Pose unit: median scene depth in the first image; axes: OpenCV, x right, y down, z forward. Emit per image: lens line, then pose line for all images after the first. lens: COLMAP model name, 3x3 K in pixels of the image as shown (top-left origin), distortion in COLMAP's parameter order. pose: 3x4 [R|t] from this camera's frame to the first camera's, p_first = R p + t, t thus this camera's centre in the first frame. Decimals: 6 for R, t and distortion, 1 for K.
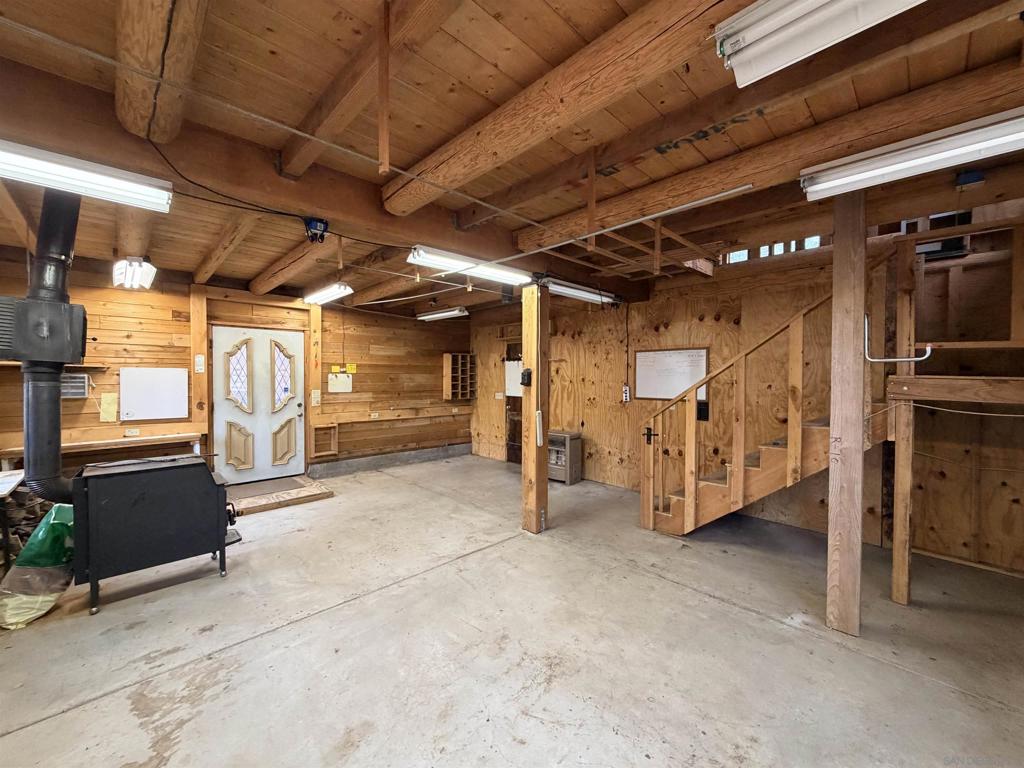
lens RADIAL K [[407.5, 0, 510.8], [0, 407.5, 381.9], [0, 0, 1]] dist [-0.000977, -0.000110]
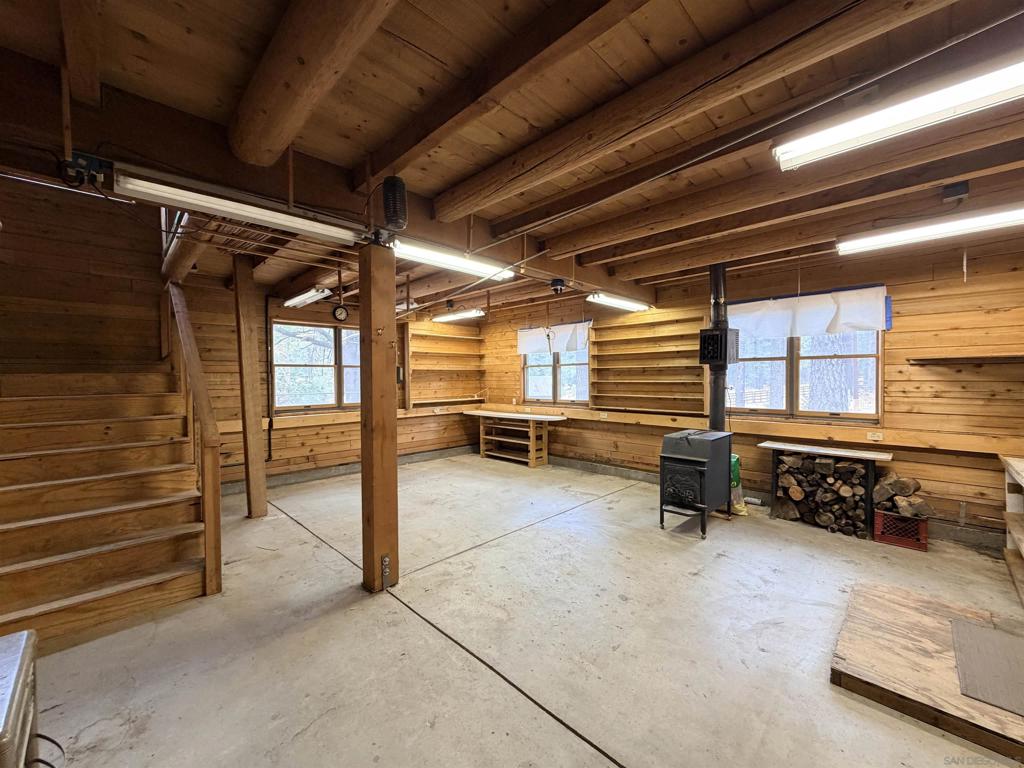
lens RADIAL K [[407.5, 0, 513.3], [0, 407.5, 384.2], [0, 0, 1]] dist [-0.000977, -0.000110]
pose [[-0.999843, 0.004526, -0.017130, -0.190991], [0.004025, 0.999566, 0.029180, -0.012287], [0.017255, 0.029107, -0.999427, 1.981904]]
